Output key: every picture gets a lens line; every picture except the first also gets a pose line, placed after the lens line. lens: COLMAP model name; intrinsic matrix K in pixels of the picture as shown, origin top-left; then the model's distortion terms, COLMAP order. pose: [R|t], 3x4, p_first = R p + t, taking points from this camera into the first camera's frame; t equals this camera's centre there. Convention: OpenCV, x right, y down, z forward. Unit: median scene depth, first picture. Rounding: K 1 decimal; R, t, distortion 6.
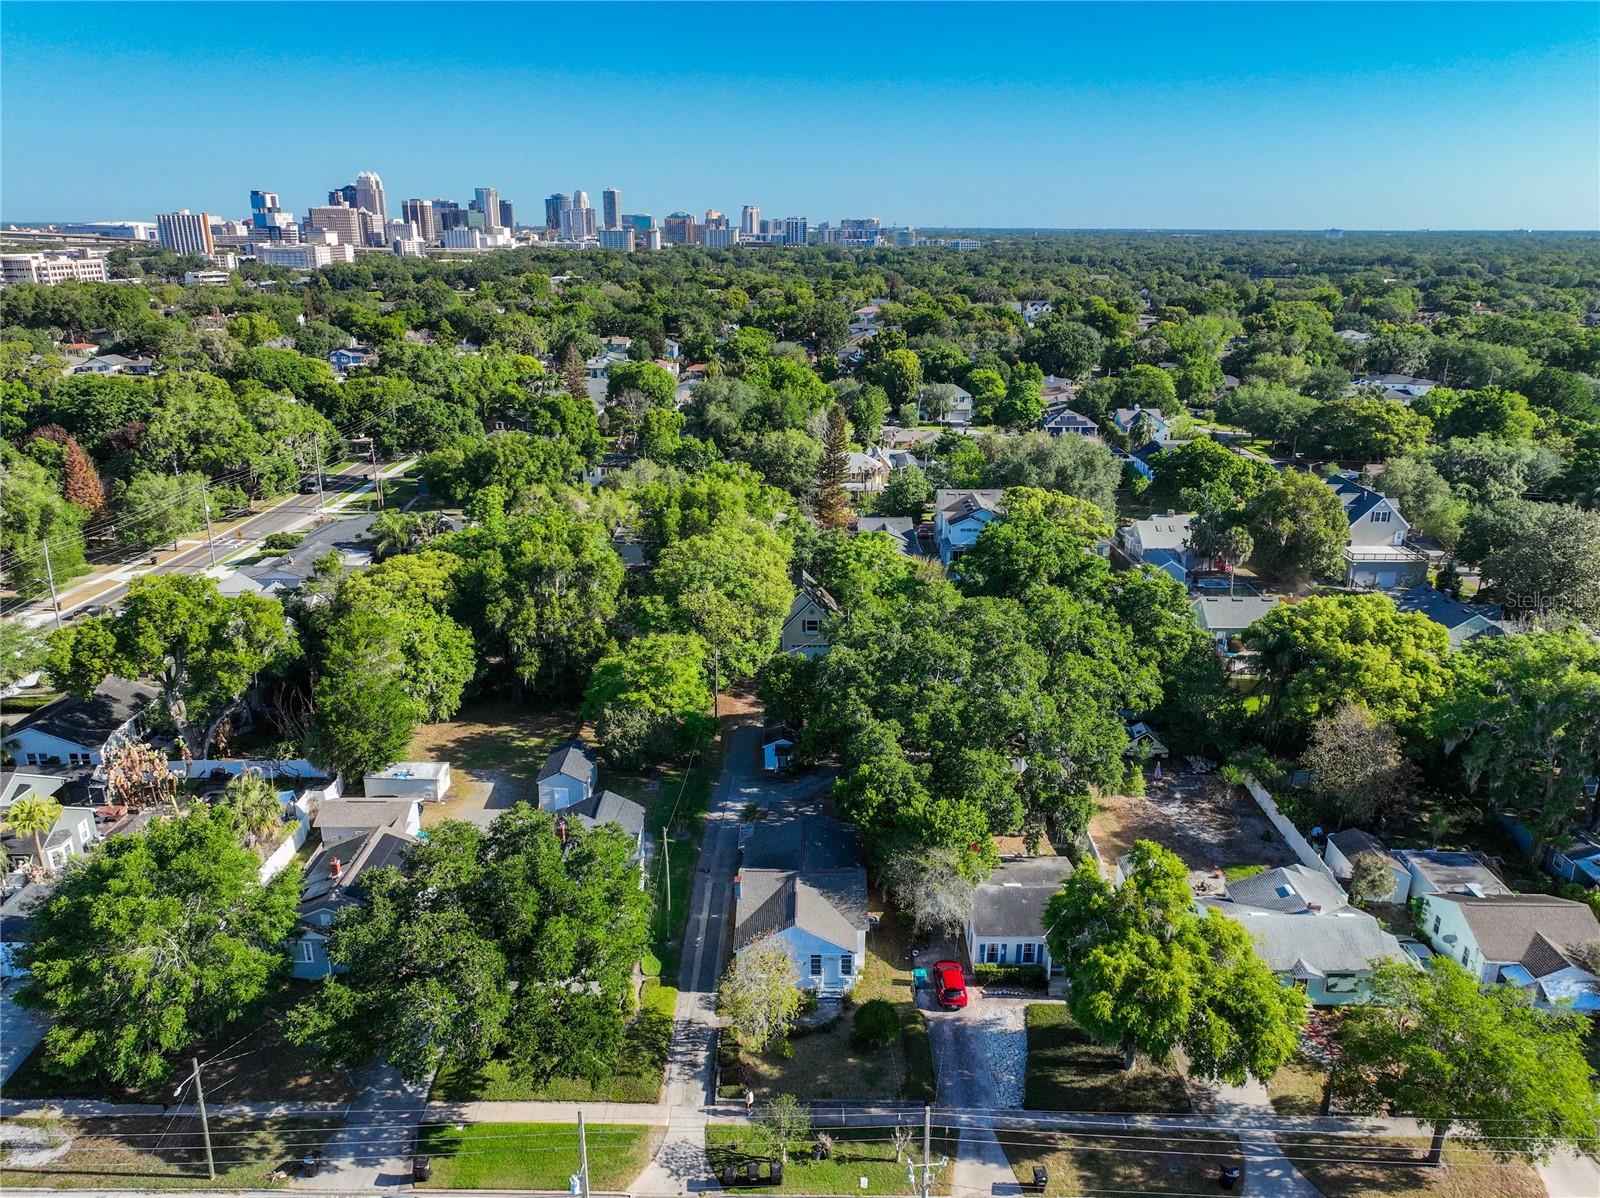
lens RADIAL K [[1118.0, 0, 800.0], [0, 1118.0, 599.0], [0, 0, 1]] dist [0.027278, 0.002780]
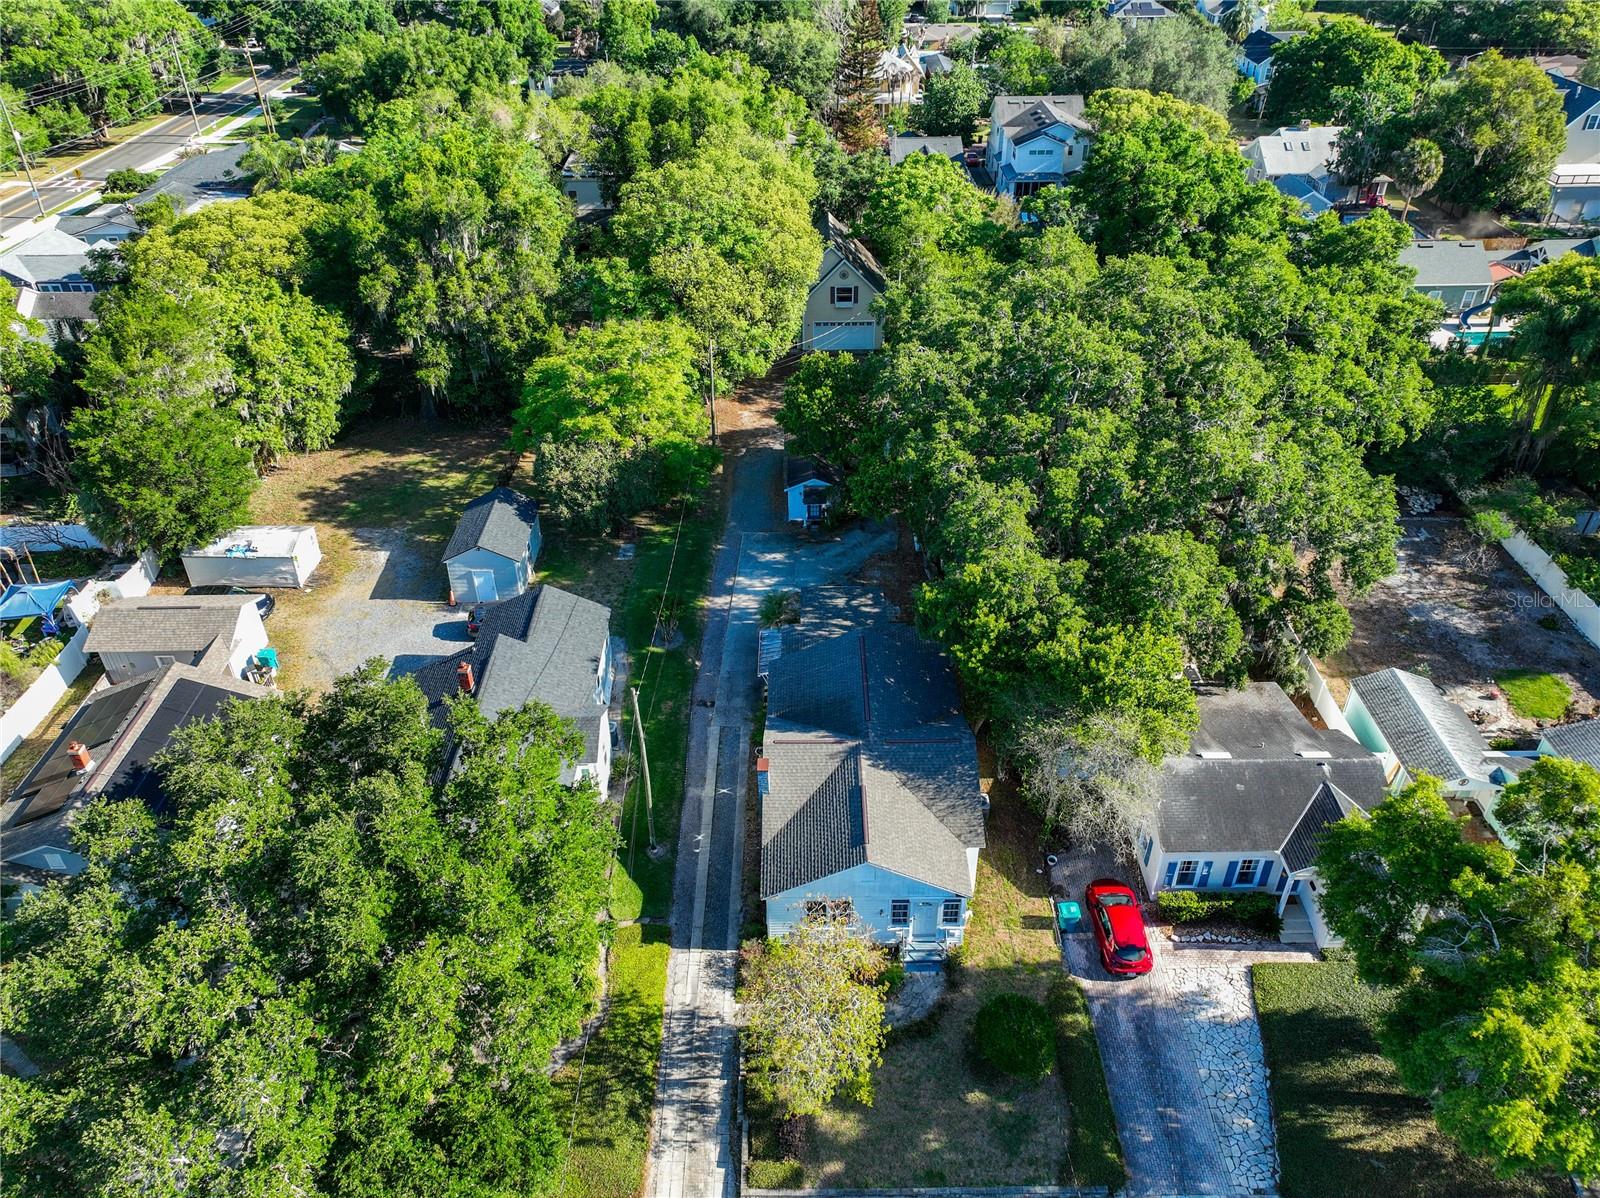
lens RADIAL K [[1111.2, 0, 810.9], [0, 1111.2, 548.1], [0, 0, 1]] dist [-0.000725, 0.018877]
pose [[0.999772, -0.018950, 0.009851, -0.024957], [0.015620, 0.963343, 0.267817, -0.012746], [-0.014565, -0.267603, 0.963419, 0.341918]]
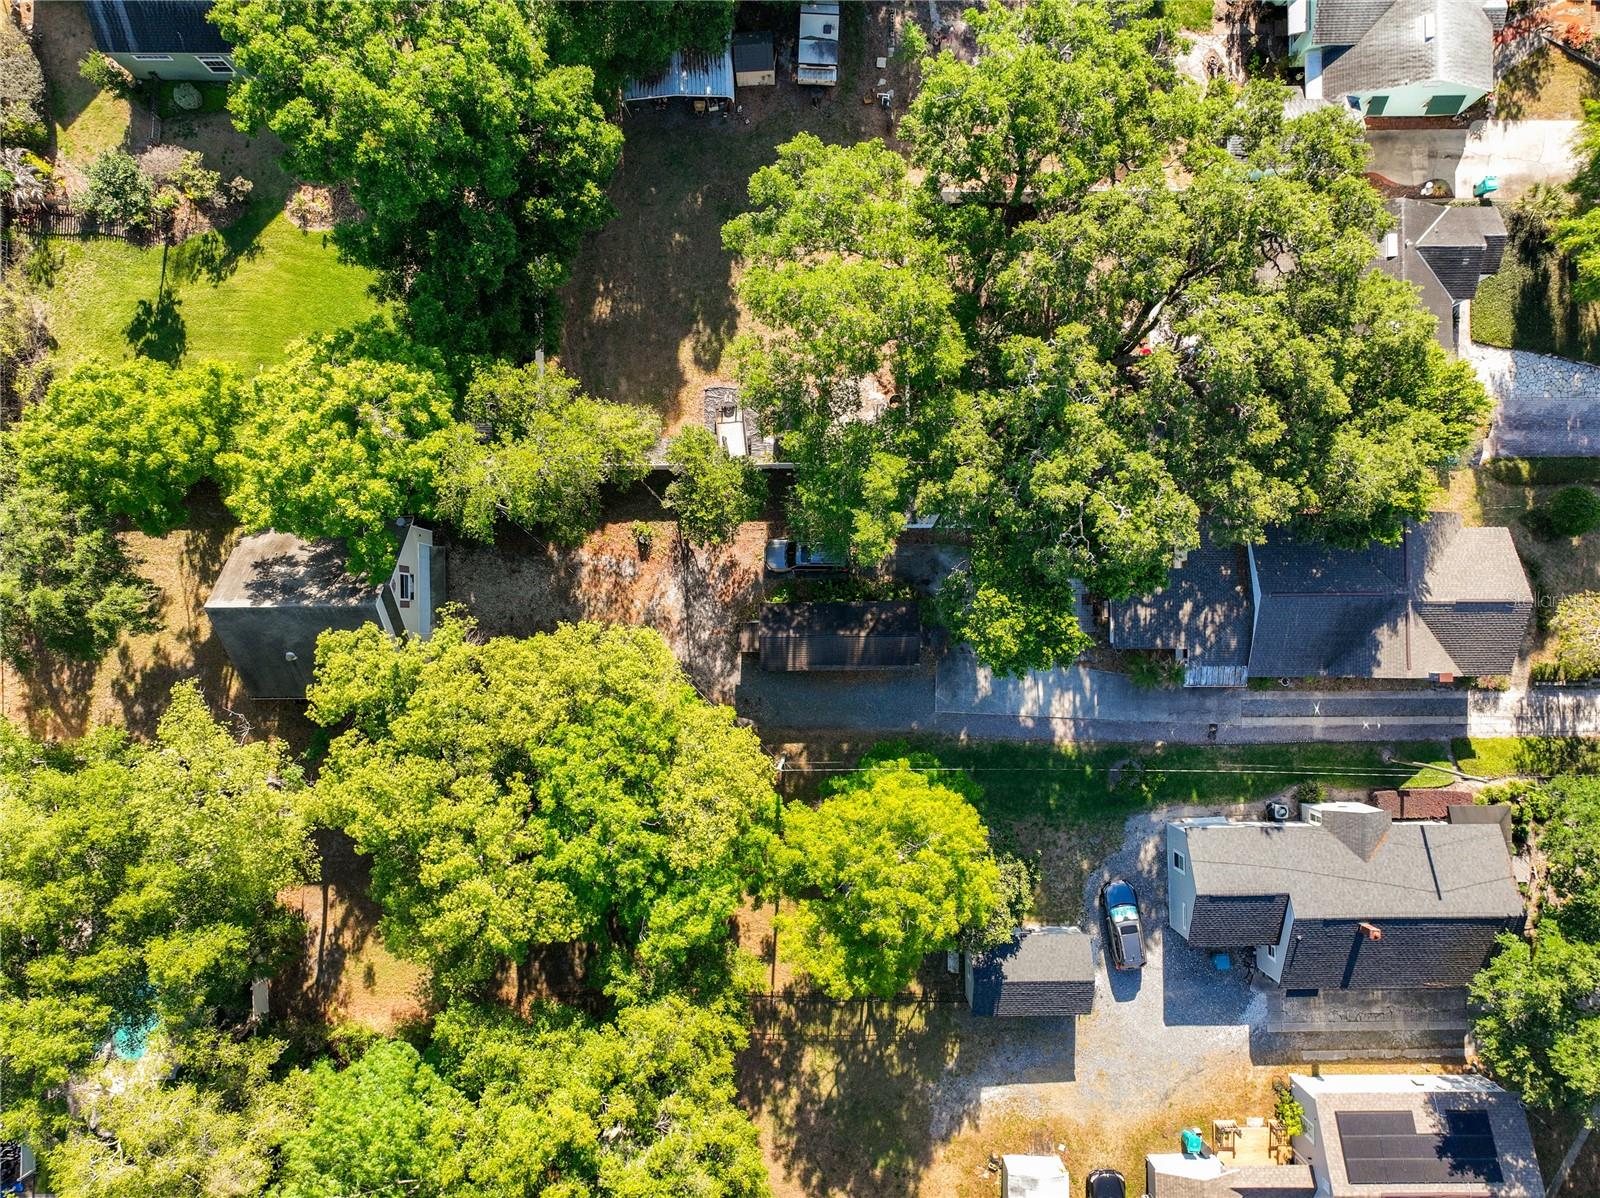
lens RADIAL K [[1118.0, 0, 800.0], [0, 1118.0, 599.0], [0, 0, 1]] dist [0.027278, 0.002780]
pose [[-0.018487, -0.999658, 0.018517, -0.005607], [0.318071, 0.011678, 0.947995, -0.461844], [-0.947887, 0.023416, 0.317746, 0.864379]]
